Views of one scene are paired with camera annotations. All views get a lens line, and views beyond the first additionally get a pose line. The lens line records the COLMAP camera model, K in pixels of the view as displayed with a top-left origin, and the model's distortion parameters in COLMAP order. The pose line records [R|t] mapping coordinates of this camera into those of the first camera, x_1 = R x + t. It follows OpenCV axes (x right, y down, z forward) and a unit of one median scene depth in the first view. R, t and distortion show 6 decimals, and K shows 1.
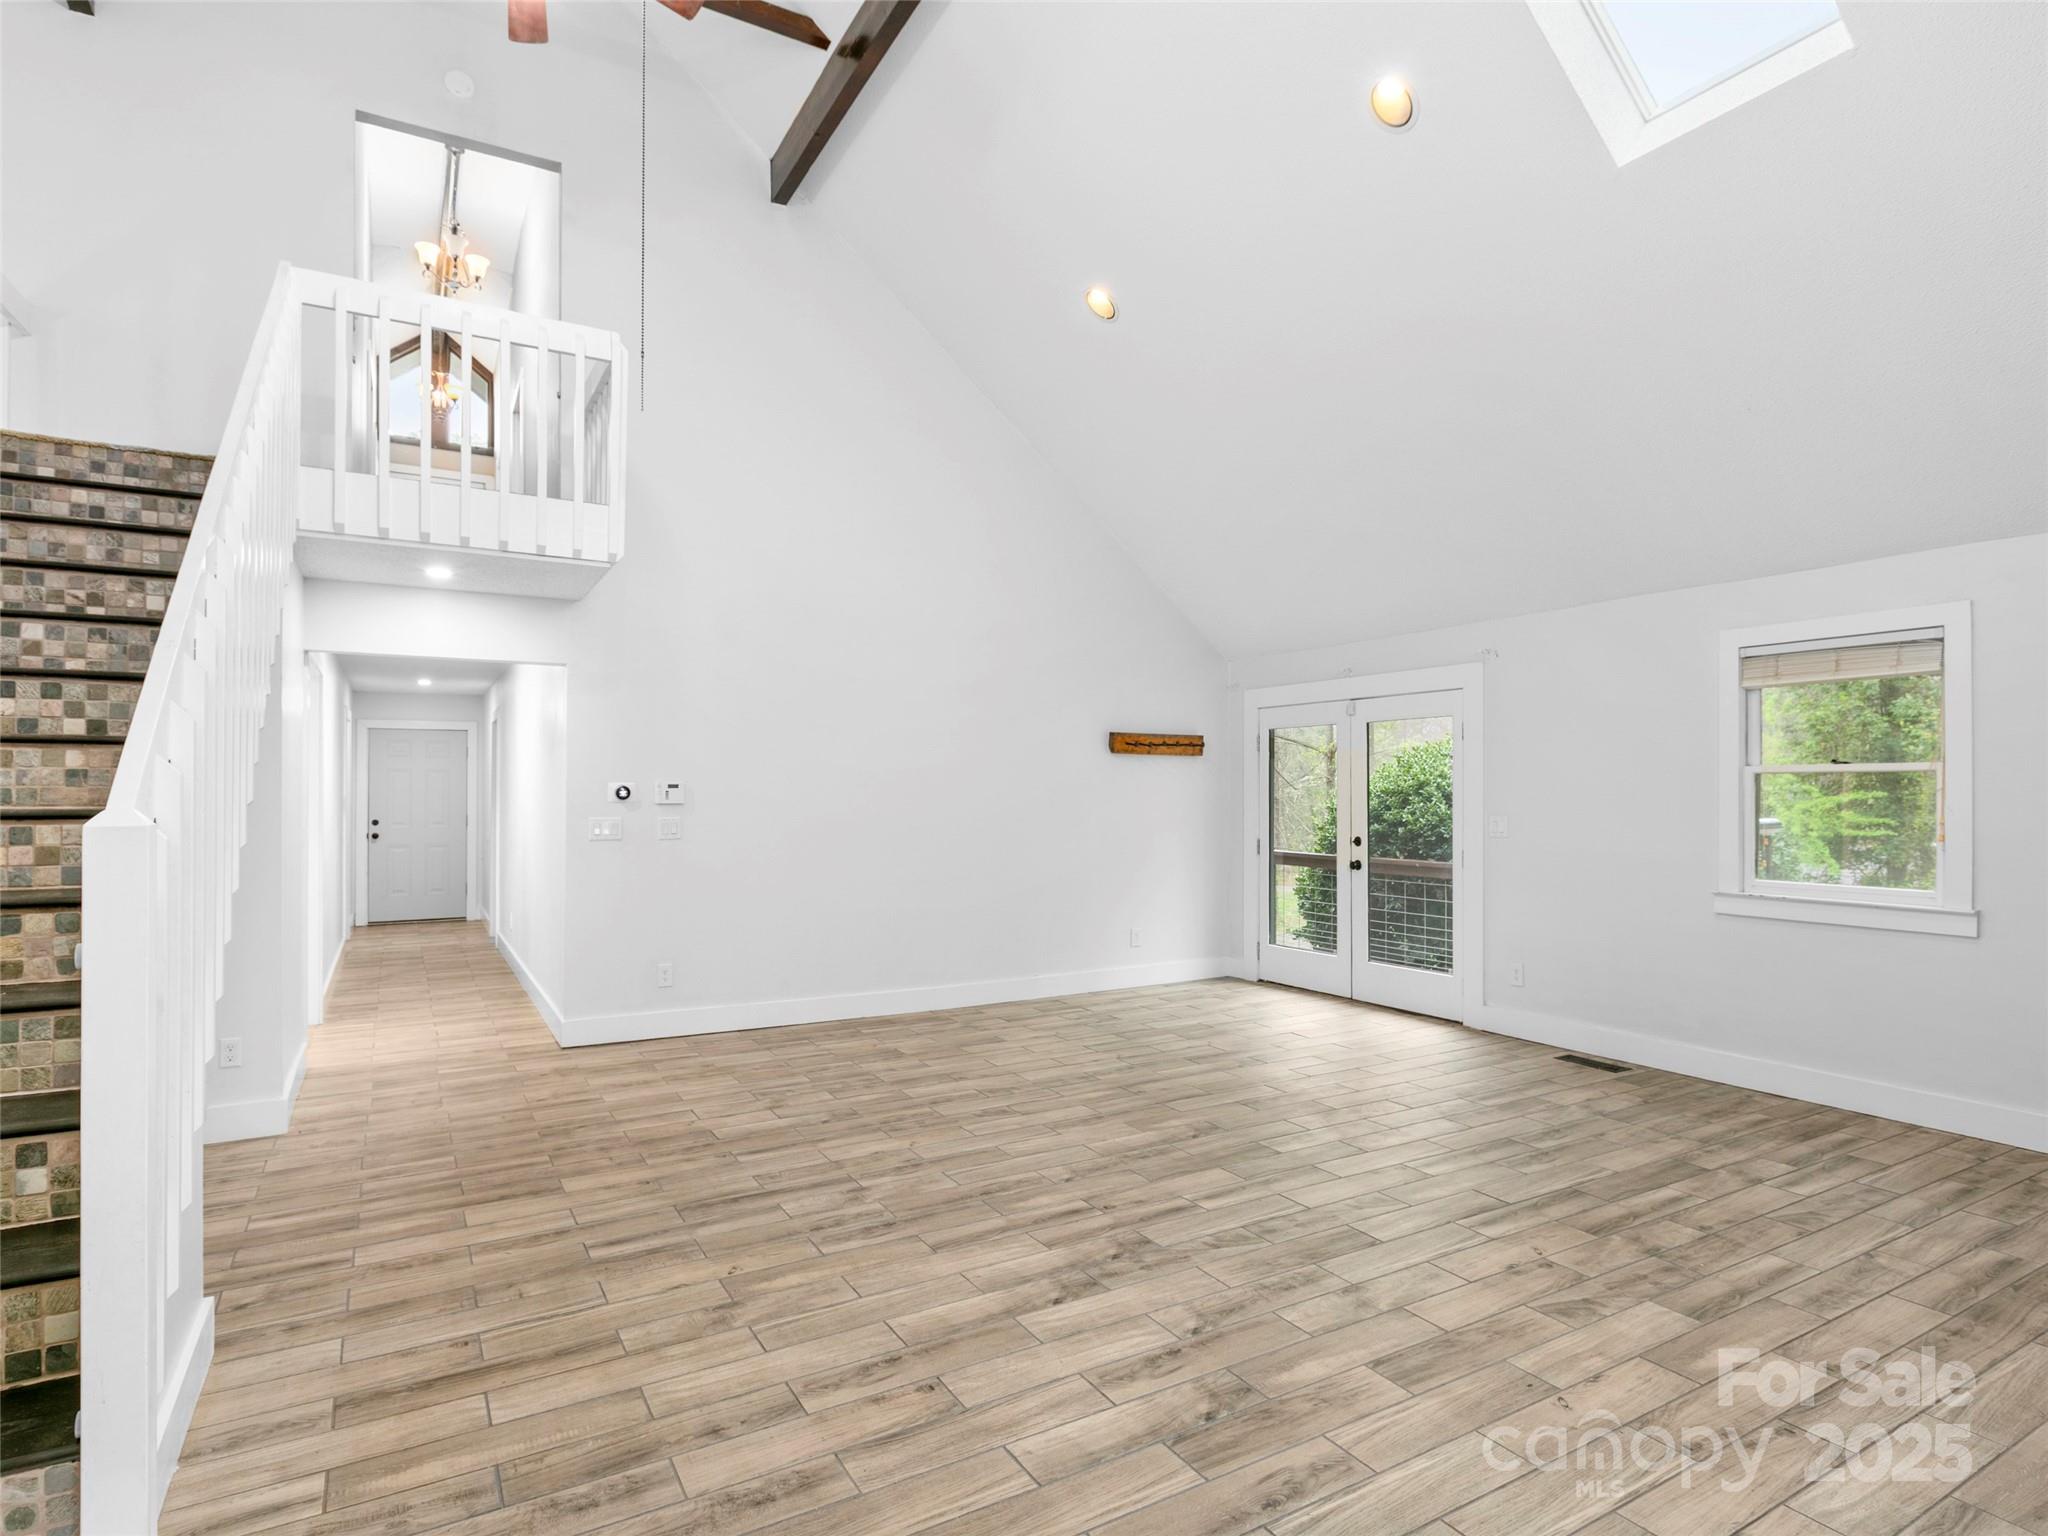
lens RADIAL K [[1082.7, 0, 1022.3], [0, 1082.7, 778.5], [0, 0, 1]] dist [-0.004959, -0.001067]
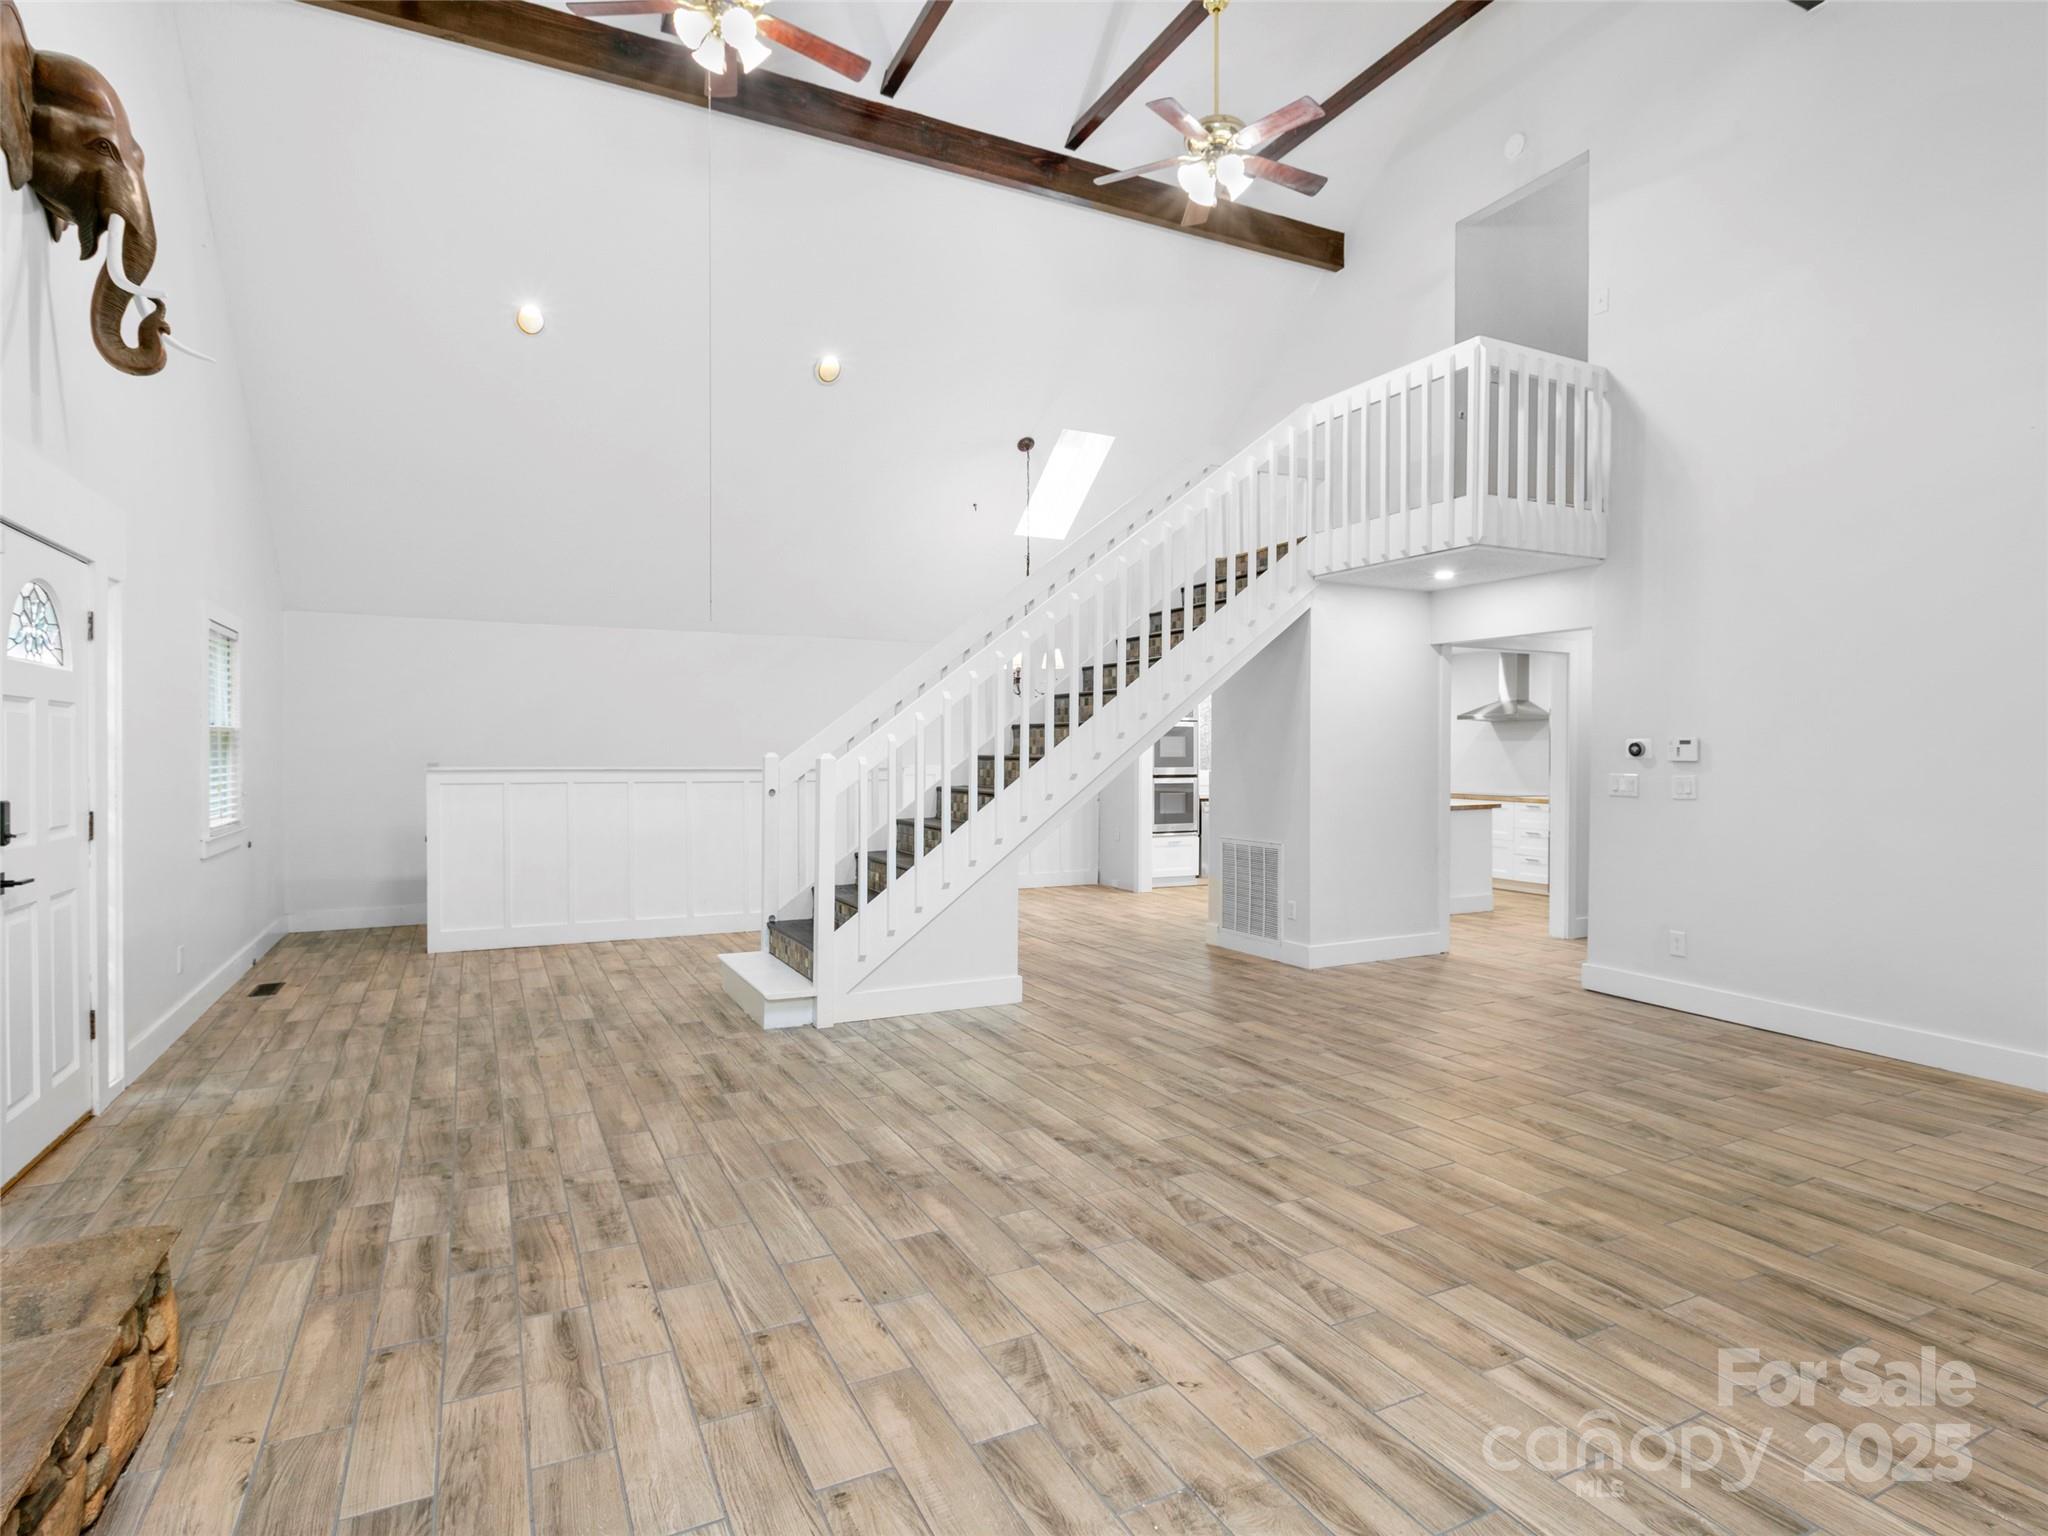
lens RADIAL K [[1089.0, 0, 1046.8], [0, 1089.0, 763.1], [0, 0, 1]] dist [-0.005604, -0.000356]
pose [[-0.044479, 0.011306, -0.998946, 1.066767], [0.011965, 0.999870, 0.010784, 0.014776], [0.998939, -0.011472, -0.044609, 0.839965]]
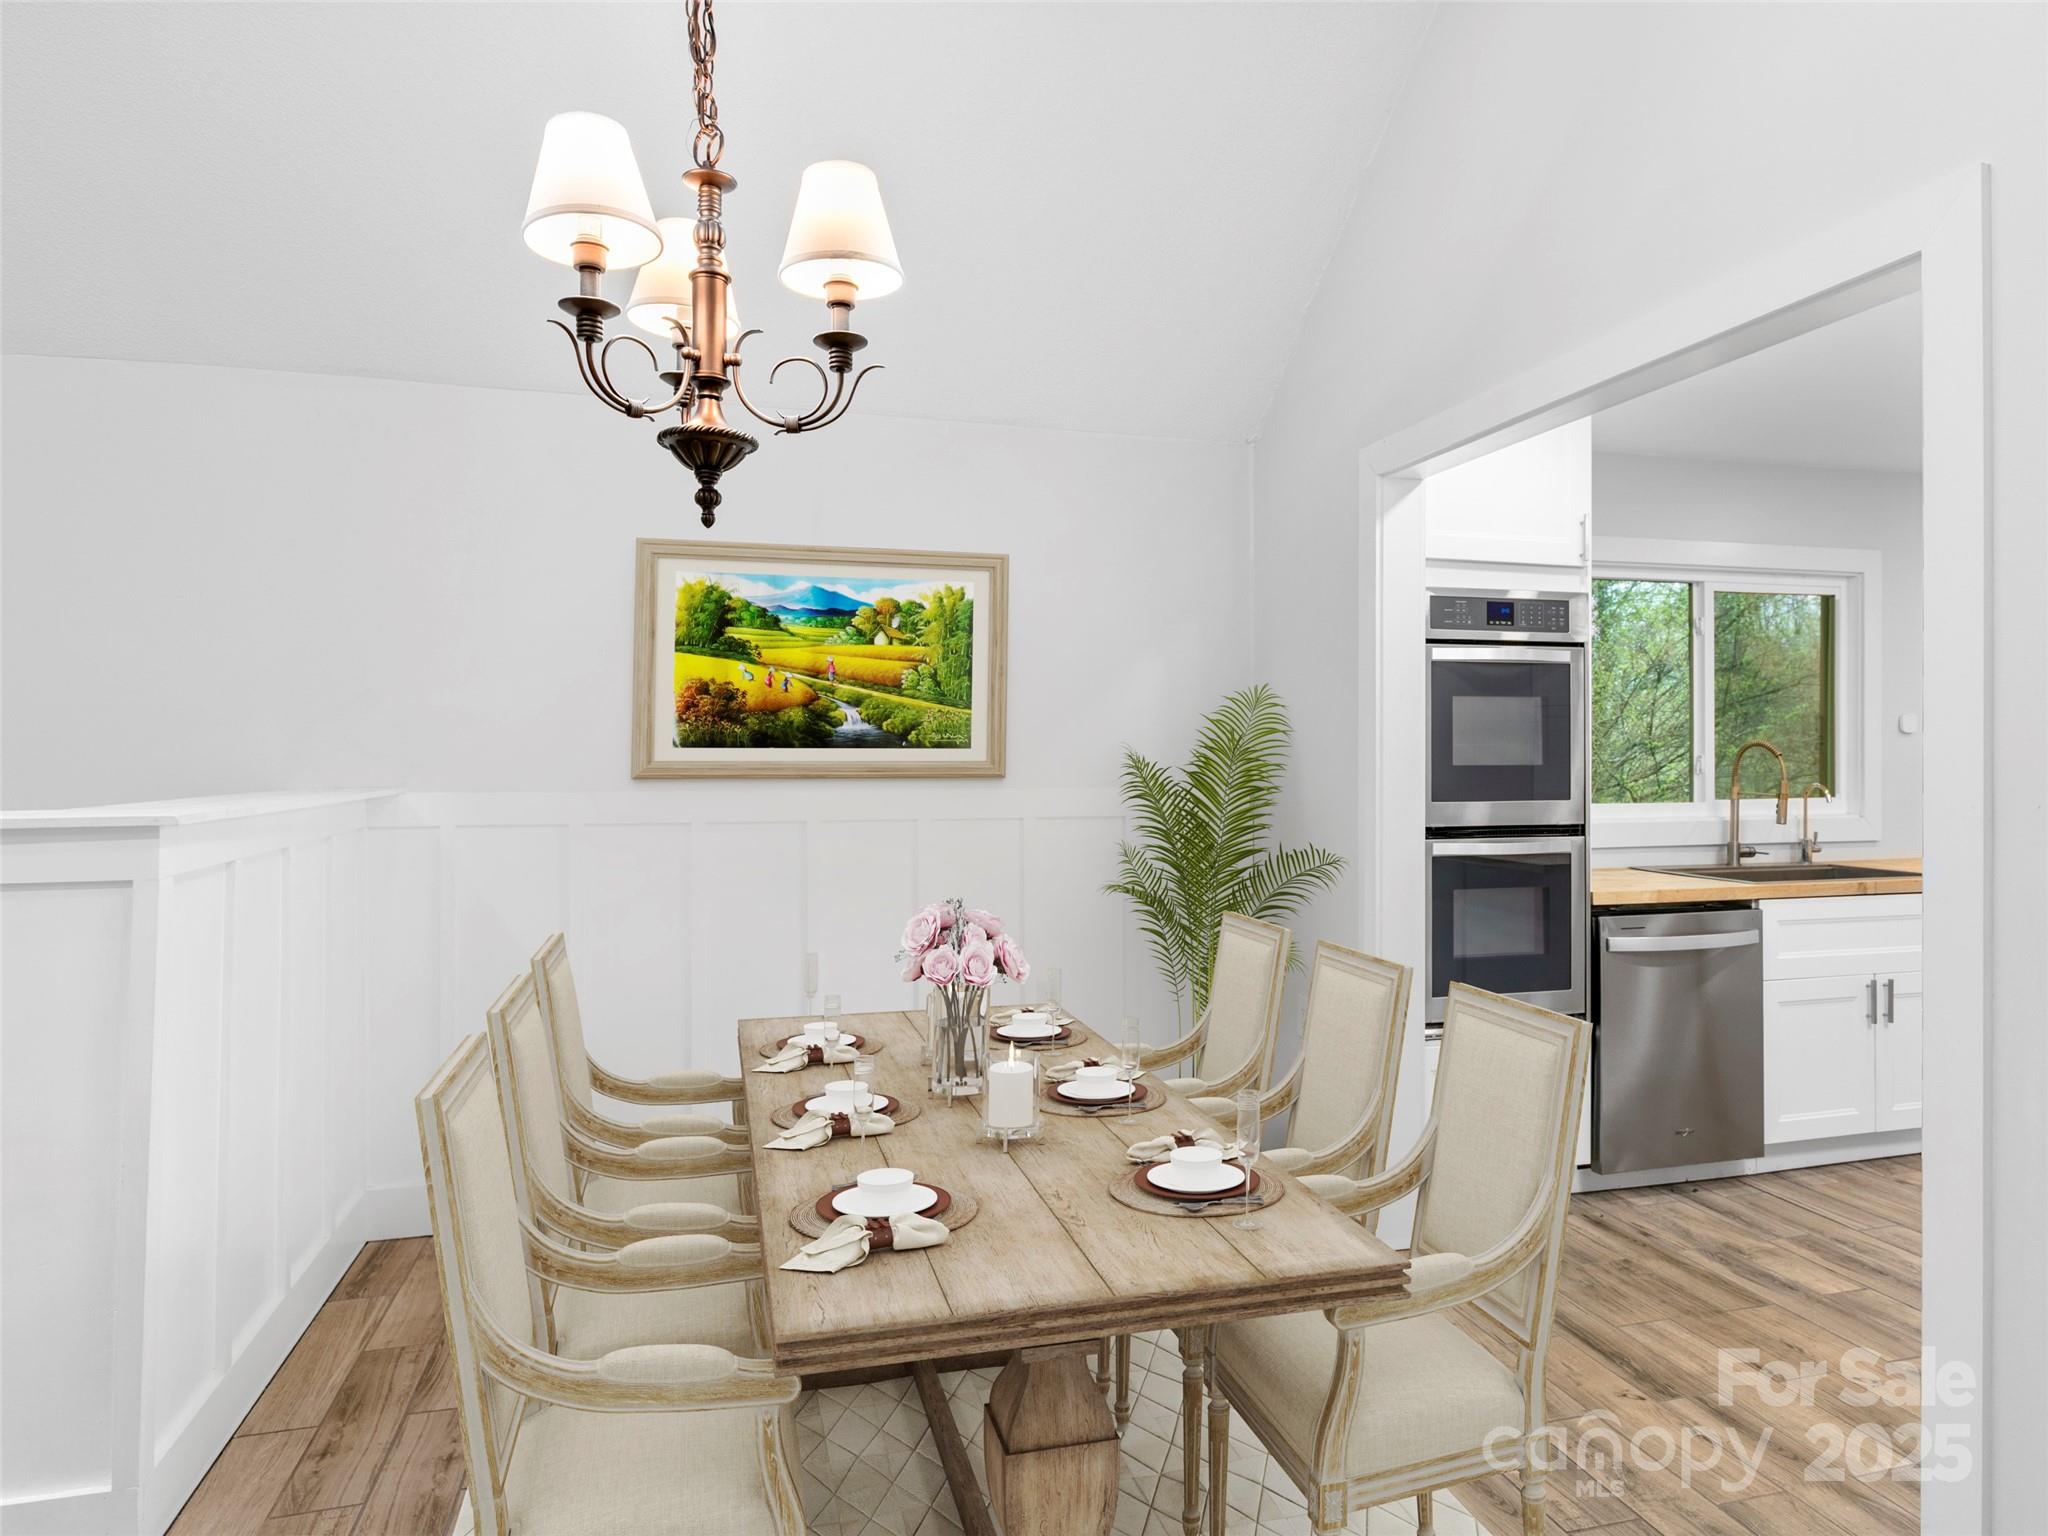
lens RADIAL K [[1200.4, 0, 1021.6], [0, 1200.4, 740.1], [0, 0, 1]] dist [-0.003374, -0.000417]
pose [[-0.274493, -0.004350, -0.961579, -0.878797], [0.014101, 0.999864, -0.008549, 0.017416], [0.961486, -0.015906, -0.274394, 0.948609]]
